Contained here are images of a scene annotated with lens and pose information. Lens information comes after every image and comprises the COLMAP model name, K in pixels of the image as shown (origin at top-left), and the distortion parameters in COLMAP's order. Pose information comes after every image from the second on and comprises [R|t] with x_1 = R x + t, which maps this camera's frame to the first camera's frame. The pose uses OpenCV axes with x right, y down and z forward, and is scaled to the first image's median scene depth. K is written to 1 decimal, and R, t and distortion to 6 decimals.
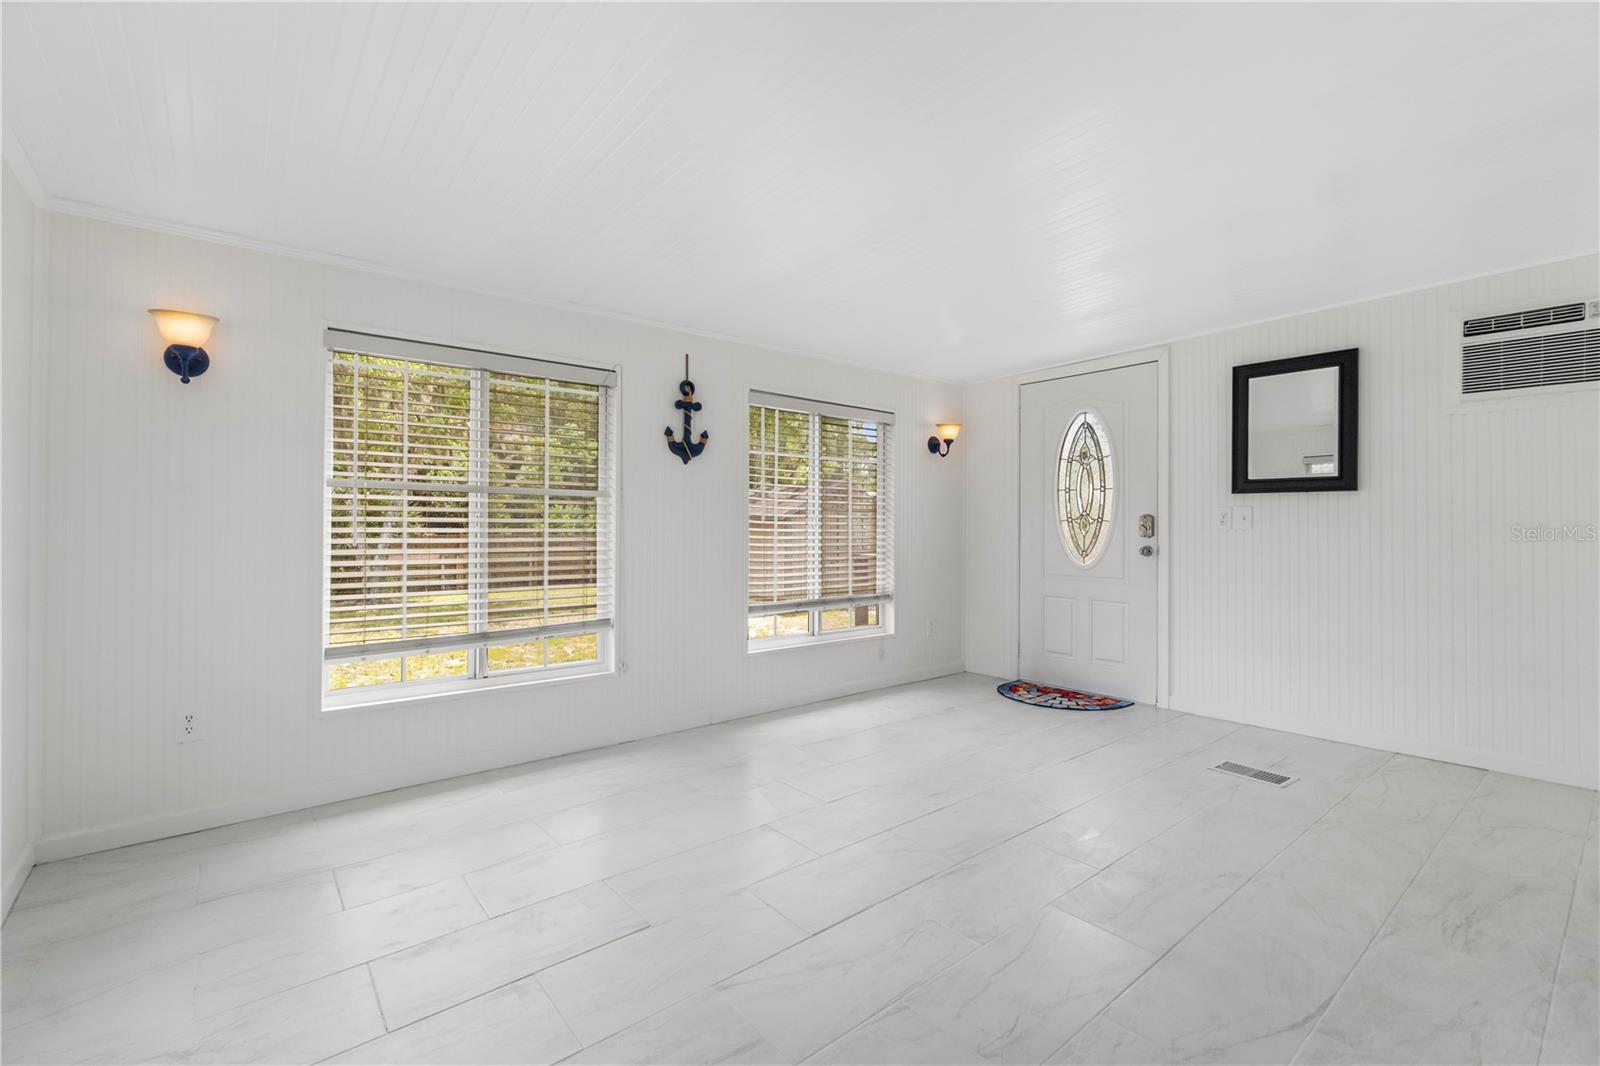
lens RADIAL K [[693.4, 0, 791.2], [0, 693.4, 527.5], [0, 0, 1]] dist [-0.010395, 0.003208]
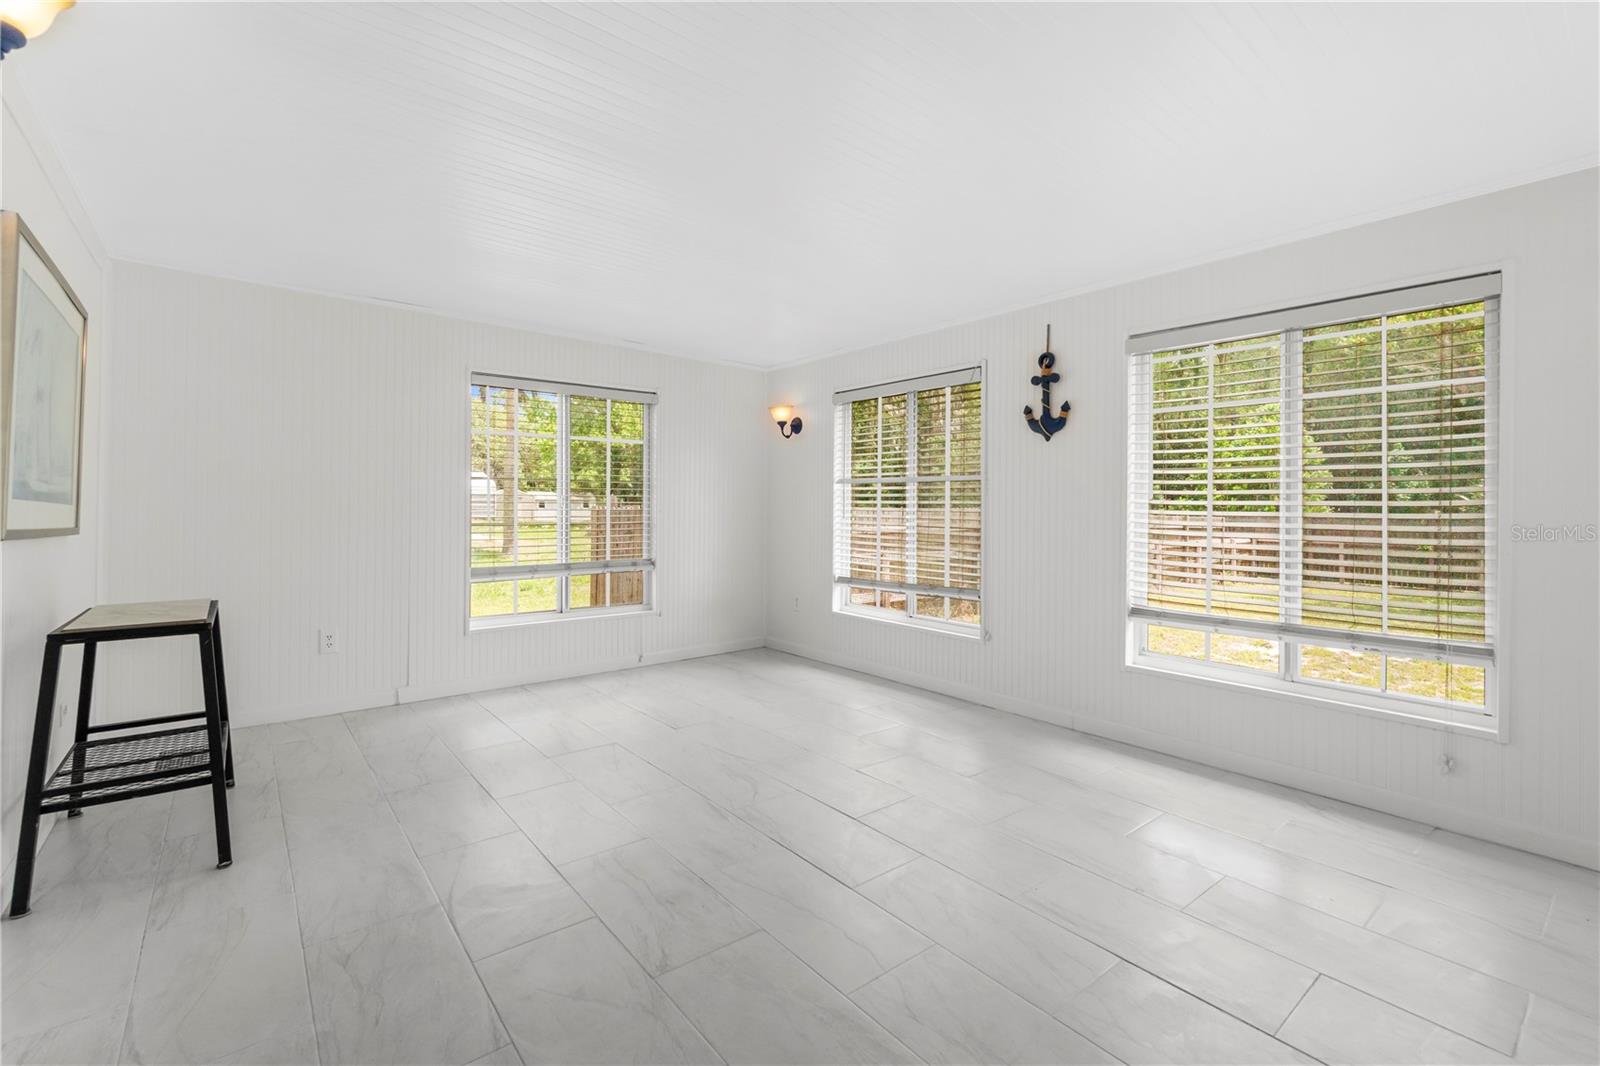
lens RADIAL K [[693.4, 0, 789.4], [0, 693.4, 522.8], [0, 0, 1]] dist [-0.010395, 0.003208]
pose [[-0.002599, 0.022285, -0.999748, 0.785460], [-0.008665, 0.999714, 0.022306, 0.001030], [0.999959, 0.008721, -0.002405, 0.645792]]
